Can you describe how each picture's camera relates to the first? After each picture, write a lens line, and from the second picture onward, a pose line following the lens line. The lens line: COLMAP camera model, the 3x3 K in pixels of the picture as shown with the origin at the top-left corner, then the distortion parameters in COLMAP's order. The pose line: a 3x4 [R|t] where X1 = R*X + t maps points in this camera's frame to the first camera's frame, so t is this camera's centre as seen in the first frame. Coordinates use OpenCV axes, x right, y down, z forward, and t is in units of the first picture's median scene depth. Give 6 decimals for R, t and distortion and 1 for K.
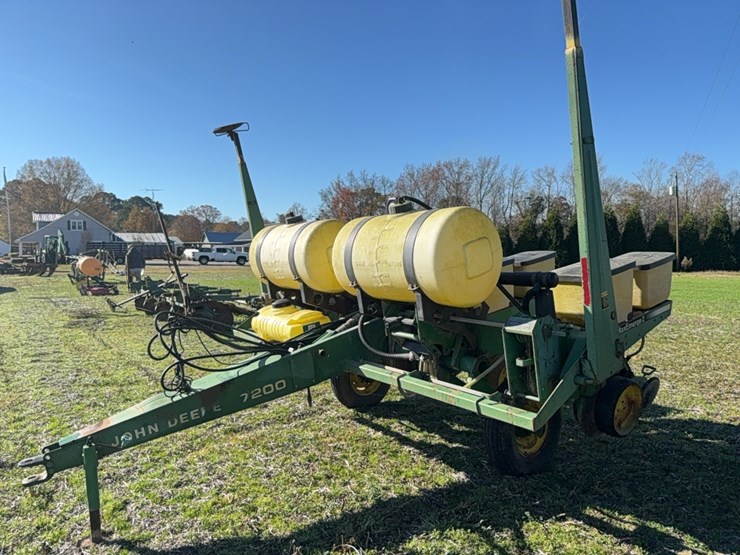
lens RADIAL K [[517.2, 0, 369.4], [0, 517.2, 282.4], [0, 0, 1]] dist [0.081004, -0.111569]
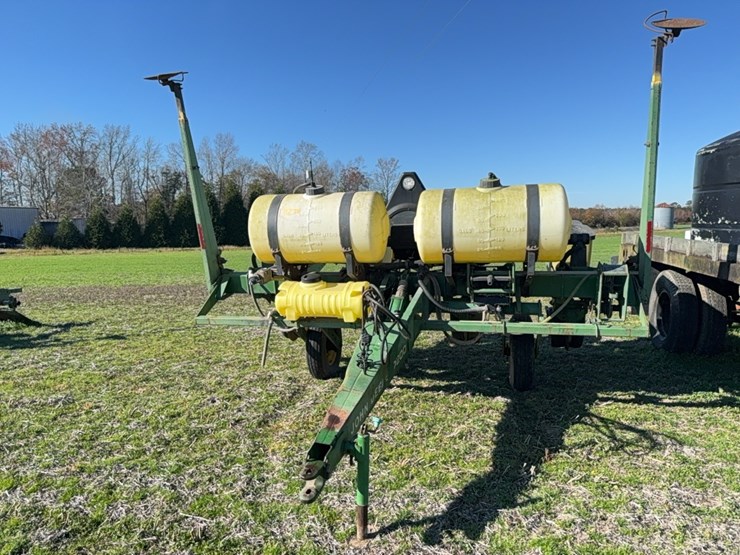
lens RADIAL K [[517.2, 0, 369.4], [0, 517.2, 282.4], [0, 0, 1]] dist [0.081004, -0.111569]
pose [[0.775379, -0.081570, 0.626206, -0.767806], [0.054317, 0.996562, 0.062557, -0.006285], [-0.629156, -0.014491, 0.777144, 0.209476]]
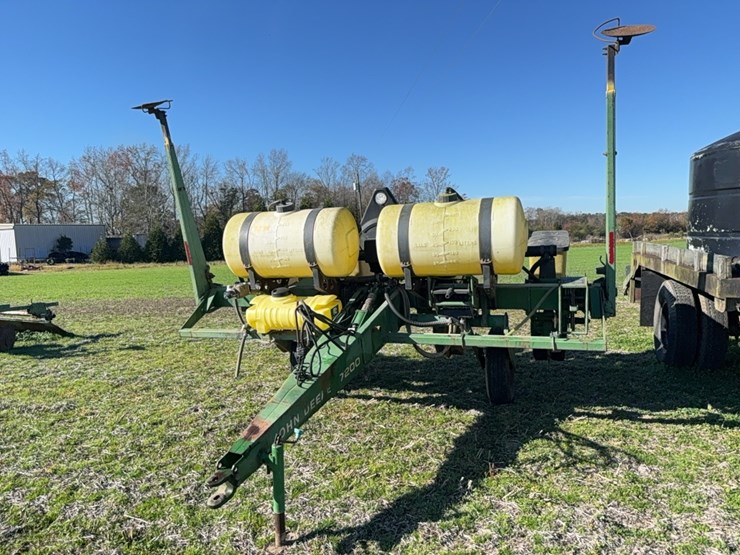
lens RADIAL K [[517.2, 0, 369.4], [0, 517.2, 282.4], [0, 0, 1]] dist [0.081004, -0.111569]
pose [[0.835331, -0.077166, 0.544305, -0.635236], [0.067935, 0.997000, 0.037086, -0.004102], [-0.545534, 0.005998, 0.838067, 0.081756]]
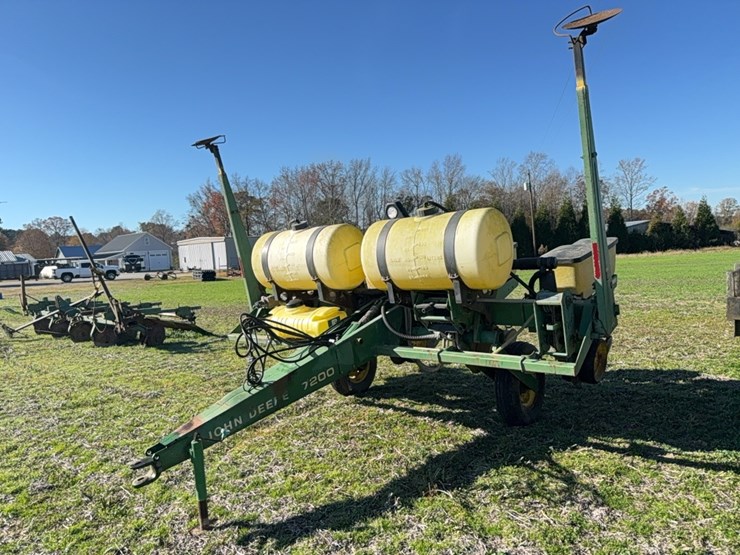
lens RADIAL K [[516.5, 0, 370.0], [0, 516.5, 283.7], [0, 0, 1]] dist [0.108046, -0.169370]
pose [[0.969749, -0.072234, 0.233171, -0.297254], [0.072641, 0.997335, 0.006850, 0.003507], [-0.233045, 0.010295, 0.972412, -0.103558]]
